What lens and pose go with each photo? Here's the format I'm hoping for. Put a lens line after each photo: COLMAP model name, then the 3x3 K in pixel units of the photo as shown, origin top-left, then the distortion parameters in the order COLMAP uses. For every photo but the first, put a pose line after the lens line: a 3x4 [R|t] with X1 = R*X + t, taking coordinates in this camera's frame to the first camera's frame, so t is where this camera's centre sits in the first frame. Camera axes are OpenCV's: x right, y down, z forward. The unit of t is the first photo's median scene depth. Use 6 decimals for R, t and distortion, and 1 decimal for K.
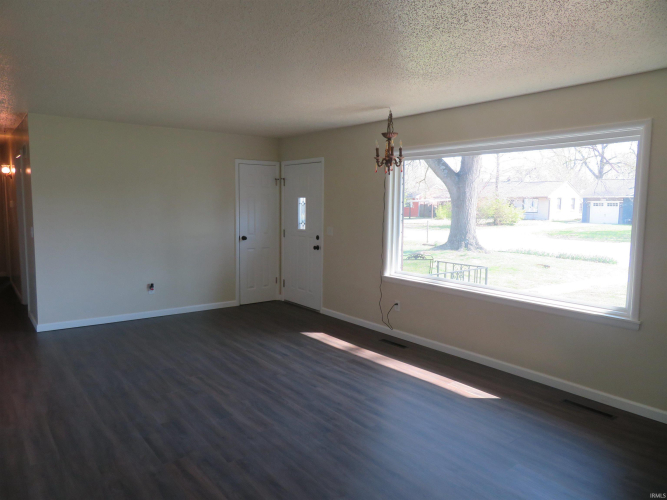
lens RADIAL K [[476.2, 0, 333.0], [0, 476.2, 252.4], [0, 0, 1]] dist [-0.008445, -0.006501]
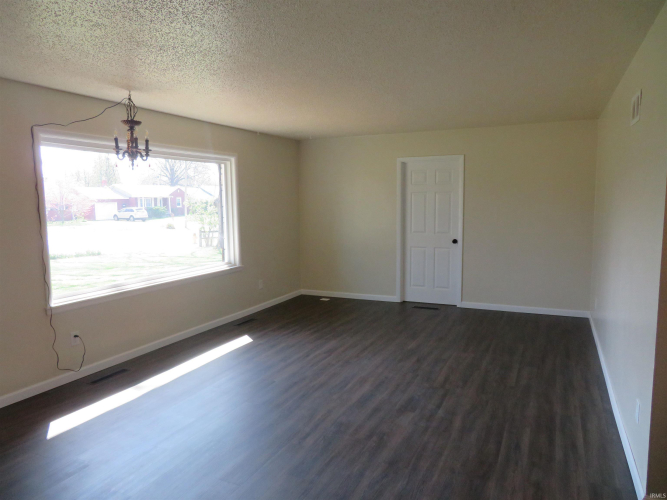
lens RADIAL K [[476.2, 0, 333.4], [0, 476.2, 248.7], [0, 0, 1]] dist [-0.008445, -0.006501]
pose [[-0.460328, -0.096445, 0.882494, -1.069931], [0.096252, 0.982799, 0.157614, -0.162997], [-0.882515, 0.157496, -0.443127, 1.426559]]
